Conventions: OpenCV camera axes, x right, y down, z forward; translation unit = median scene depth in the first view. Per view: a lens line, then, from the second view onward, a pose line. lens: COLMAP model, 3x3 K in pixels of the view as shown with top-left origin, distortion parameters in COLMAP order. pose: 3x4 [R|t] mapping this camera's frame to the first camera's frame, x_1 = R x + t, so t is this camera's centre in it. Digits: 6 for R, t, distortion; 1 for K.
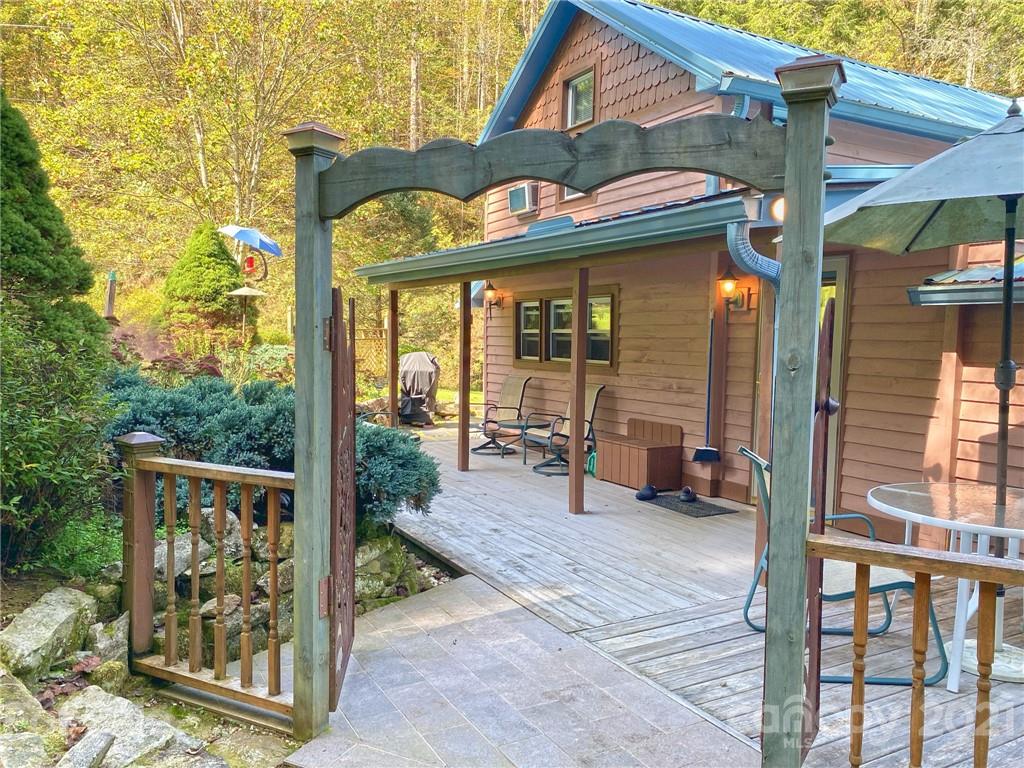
lens RADIAL K [[775.2, 0, 508.6], [0, 775.2, 383.2], [0, 0, 1]] dist [-0.010919, 0.000932]
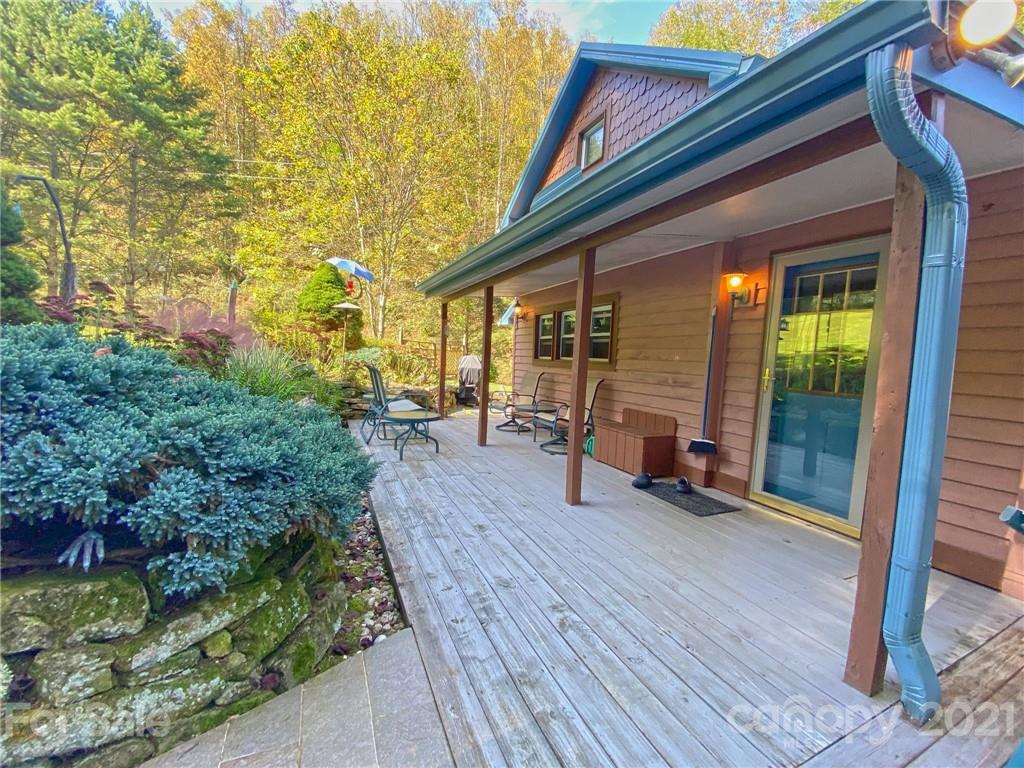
lens RADIAL K [[414.0, 0, 517.7], [0, 414.0, 385.4], [0, 0, 1]] dist [0.000280, -0.000275]
pose [[0.997046, 0.039348, -0.065964, 0.037522], [-0.039155, 0.999224, 0.004212, 0.015647], [0.066079, -0.001617, 0.997813, 0.382922]]
